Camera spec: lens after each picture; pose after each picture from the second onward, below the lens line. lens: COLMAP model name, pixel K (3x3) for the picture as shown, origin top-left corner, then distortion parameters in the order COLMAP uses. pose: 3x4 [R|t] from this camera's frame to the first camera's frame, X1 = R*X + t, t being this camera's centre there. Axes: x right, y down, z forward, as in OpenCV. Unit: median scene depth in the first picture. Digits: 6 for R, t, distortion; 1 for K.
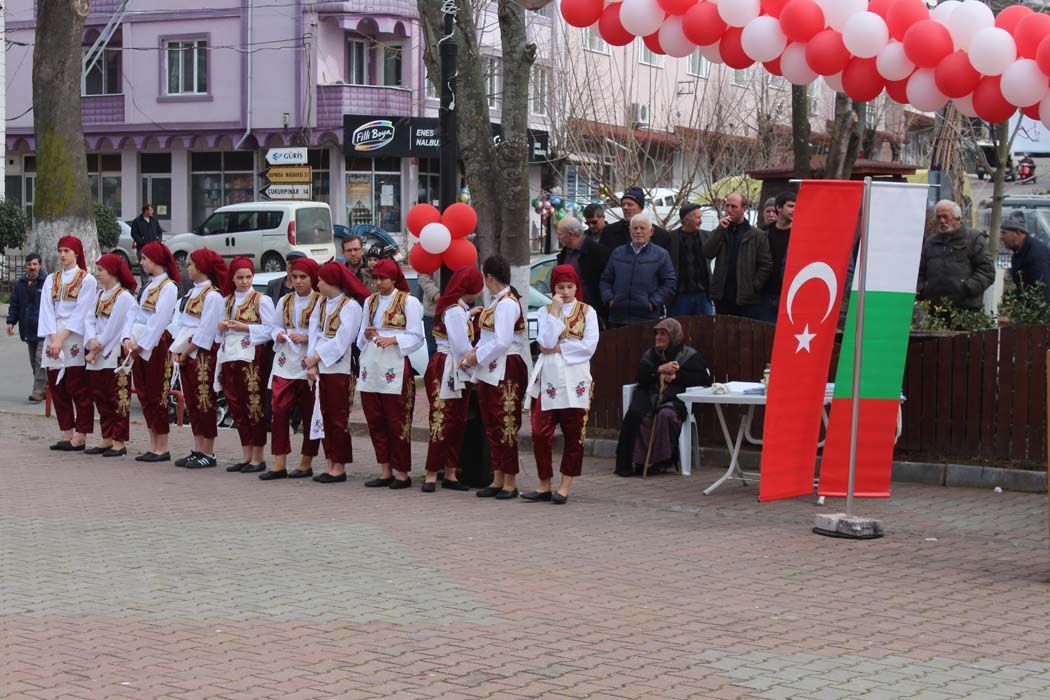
lens RADIAL K [[2106.3, 0, 525.0], [0, 2106.3, 350.0], [0, 0, 1]] dist [0.010511, 0.330482]
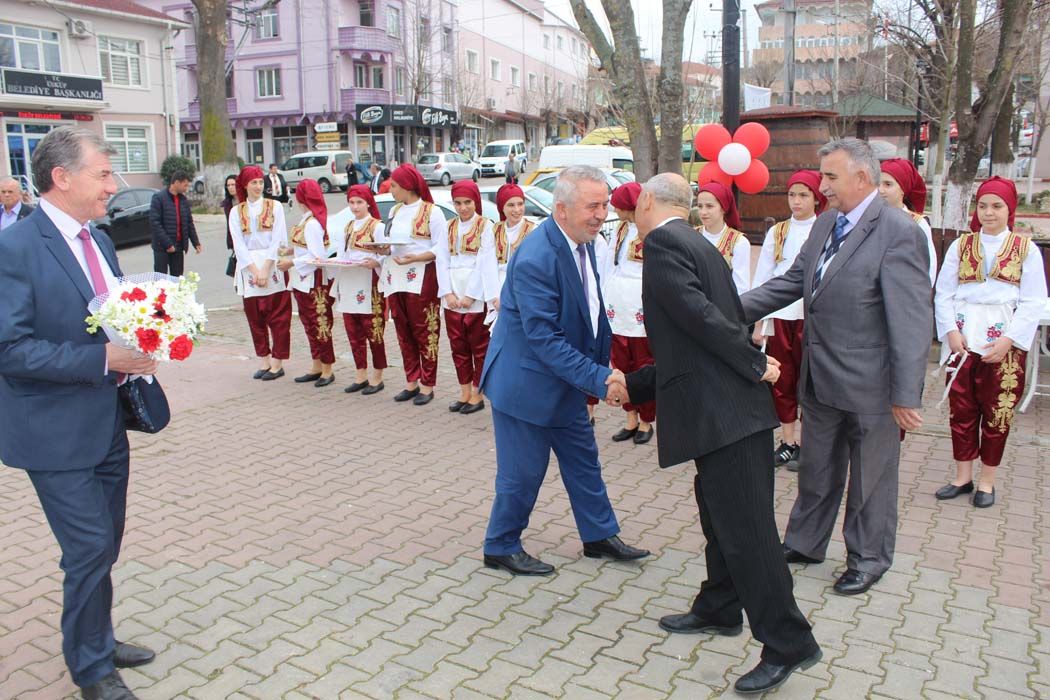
lens RADIAL K [[869.2, 0, 525.0], [0, 869.2, 350.0], [0, 0, 1]] dist [-0.163772, 0.143933]
pose [[0.987655, -0.054679, 0.146794, -0.059149], [0.031110, 0.986901, 0.158297, -0.009767], [-0.153527, -0.151776, 0.976419, 0.187086]]
